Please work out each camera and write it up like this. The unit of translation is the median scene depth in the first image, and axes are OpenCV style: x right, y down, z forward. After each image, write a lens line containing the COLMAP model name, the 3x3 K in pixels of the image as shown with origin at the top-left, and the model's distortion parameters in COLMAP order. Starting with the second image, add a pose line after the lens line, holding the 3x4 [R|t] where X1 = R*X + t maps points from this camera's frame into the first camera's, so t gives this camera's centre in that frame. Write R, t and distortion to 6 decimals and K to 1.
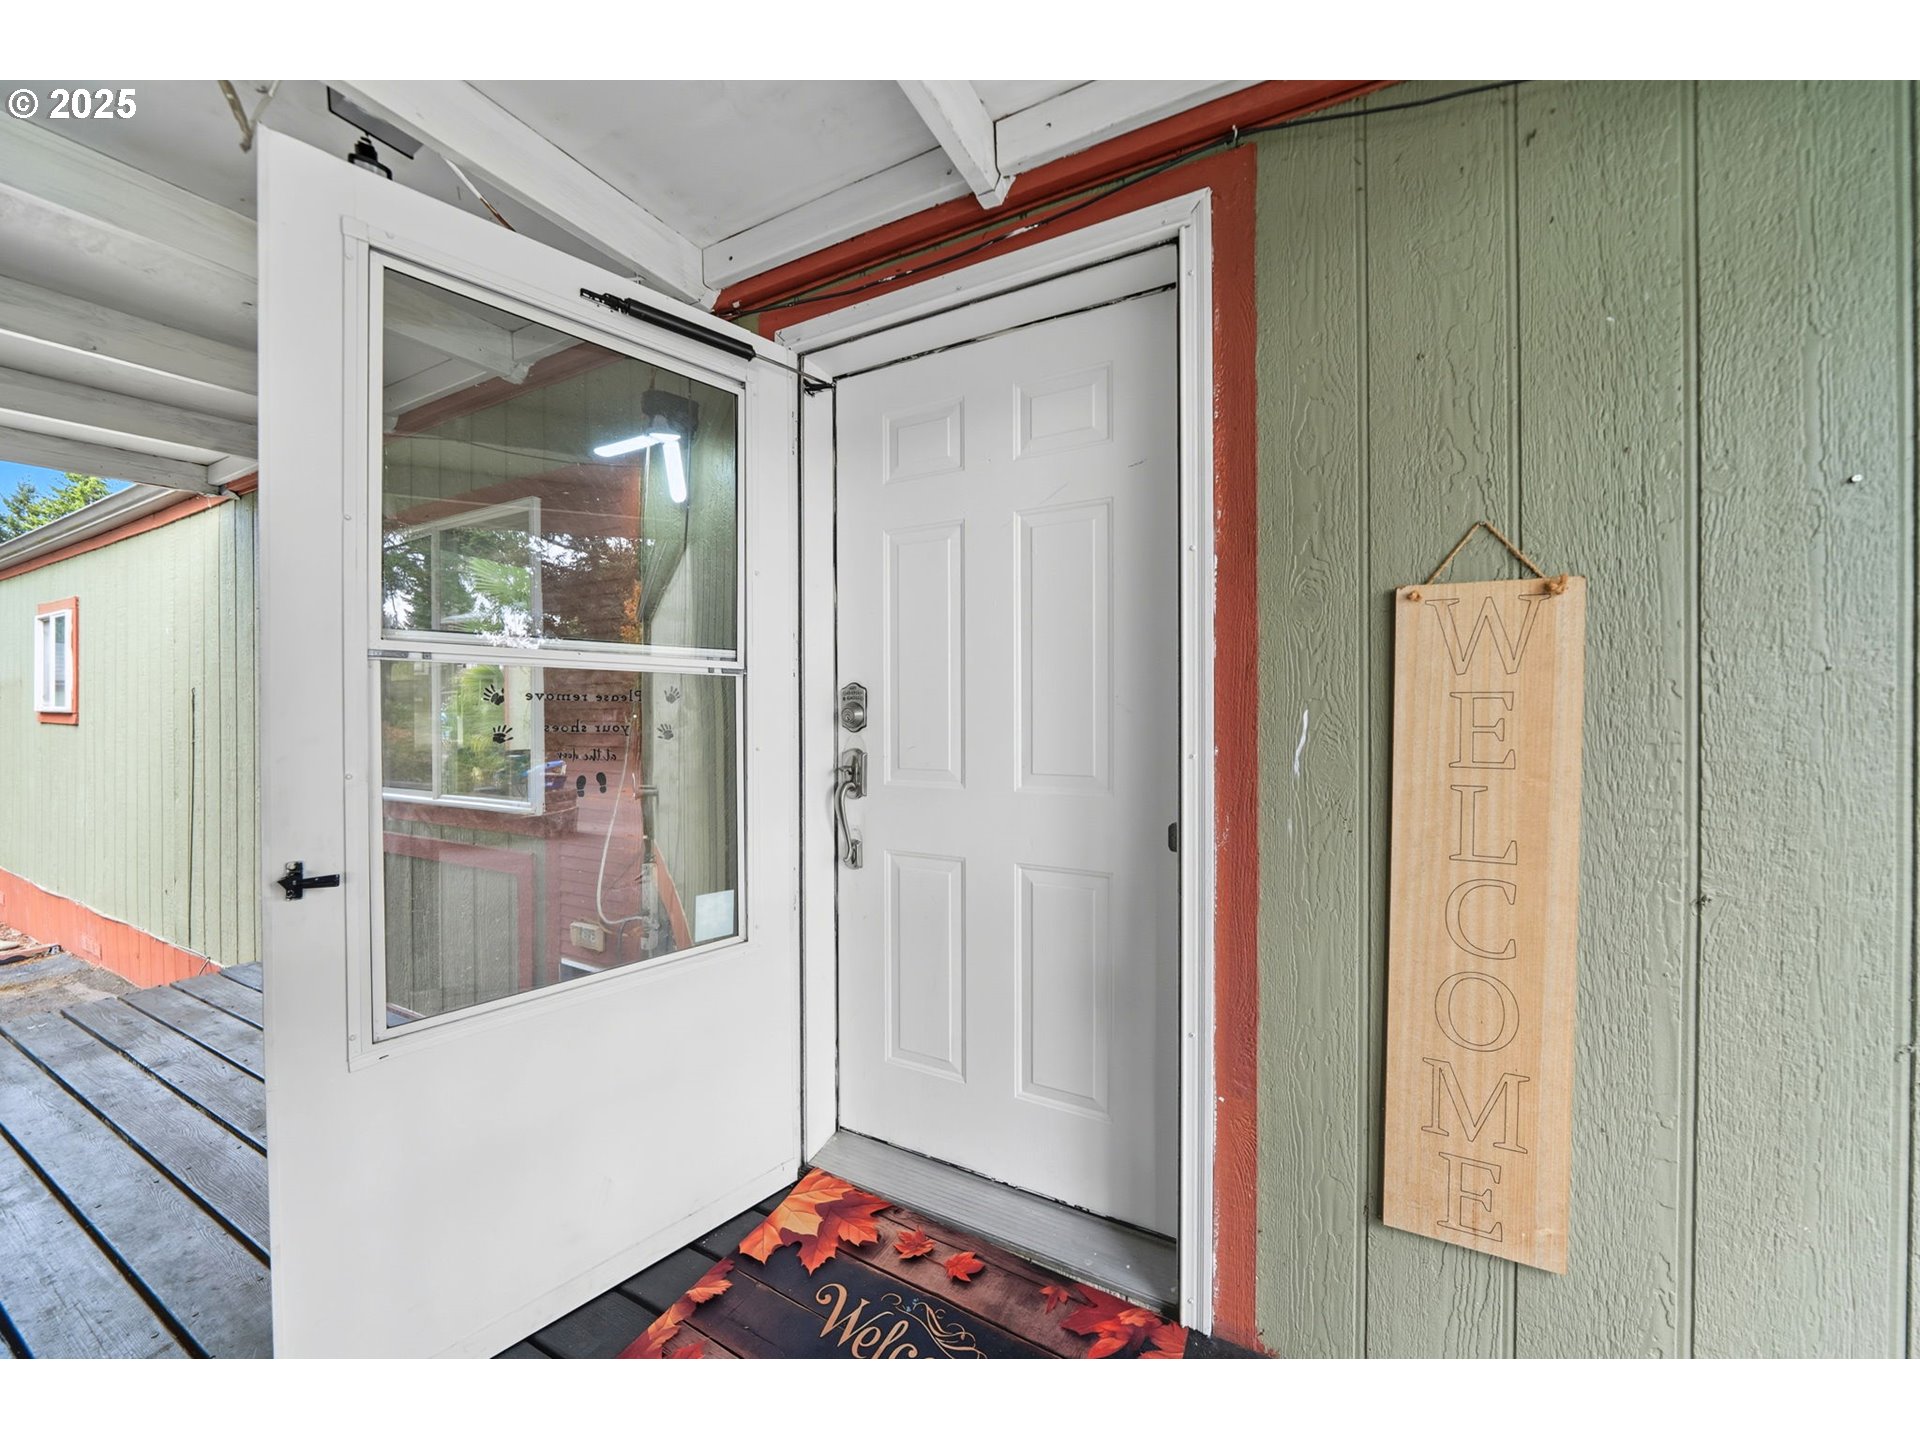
lens RADIAL K [[669.9, 0, 959.6], [0, 669.9, 722.5], [0, 0, 1]] dist [-0.009043, 0.000308]
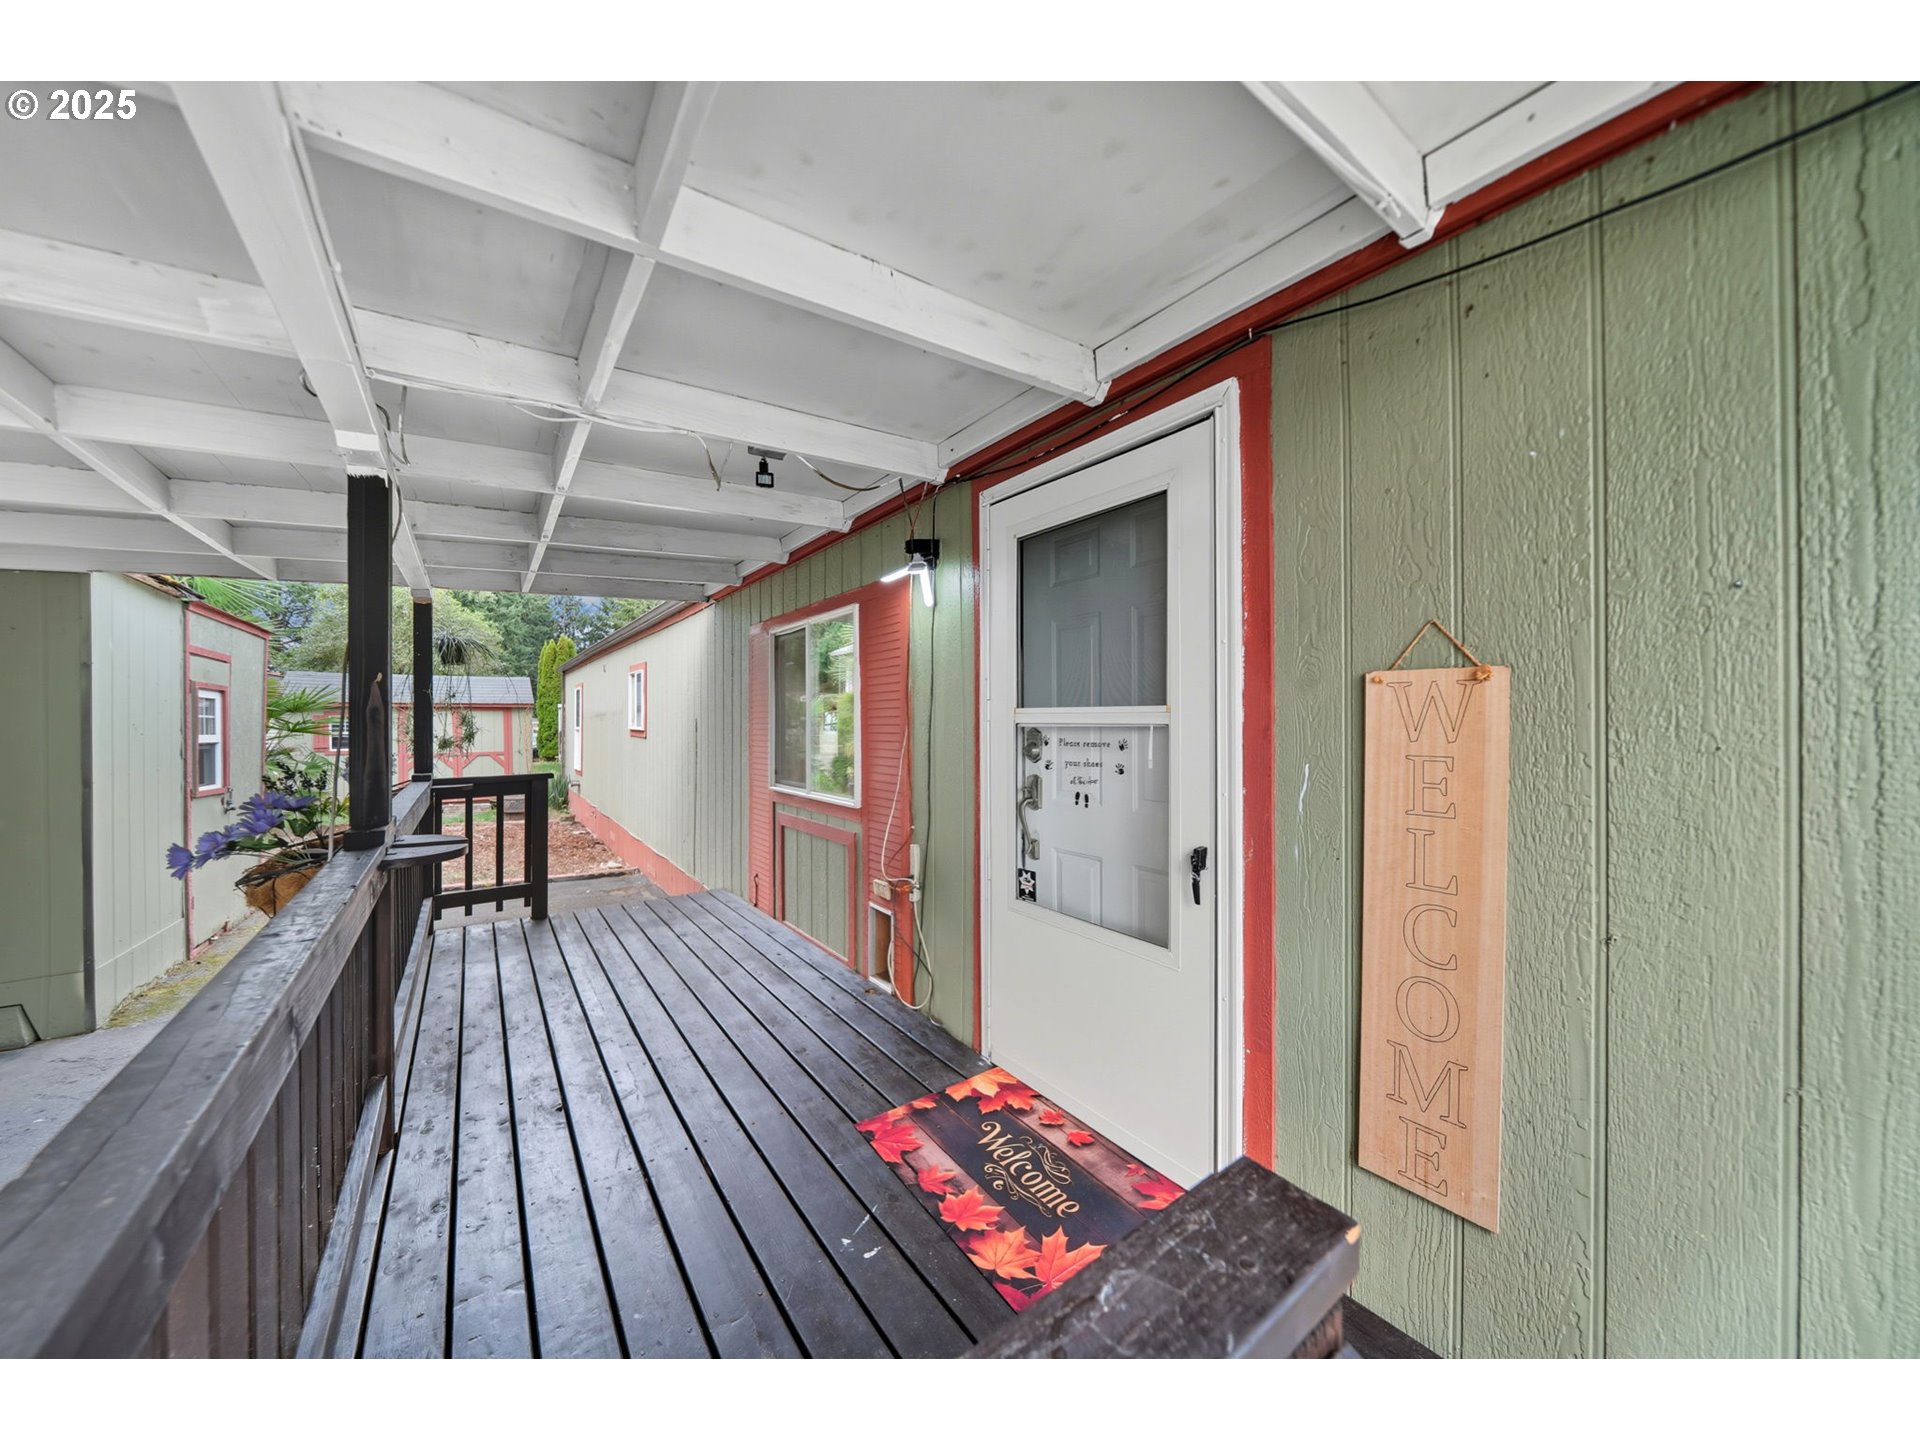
lens RADIAL K [[669.9, 0, 962.4], [0, 669.9, 720.5], [0, 0, 1]] dist [-0.009043, 0.000308]
pose [[0.889625, -0.003850, -0.456676, 0.580953], [0.000924, 0.999978, -0.006631, -0.107119], [0.456691, 0.005478, 0.889608, -0.538307]]
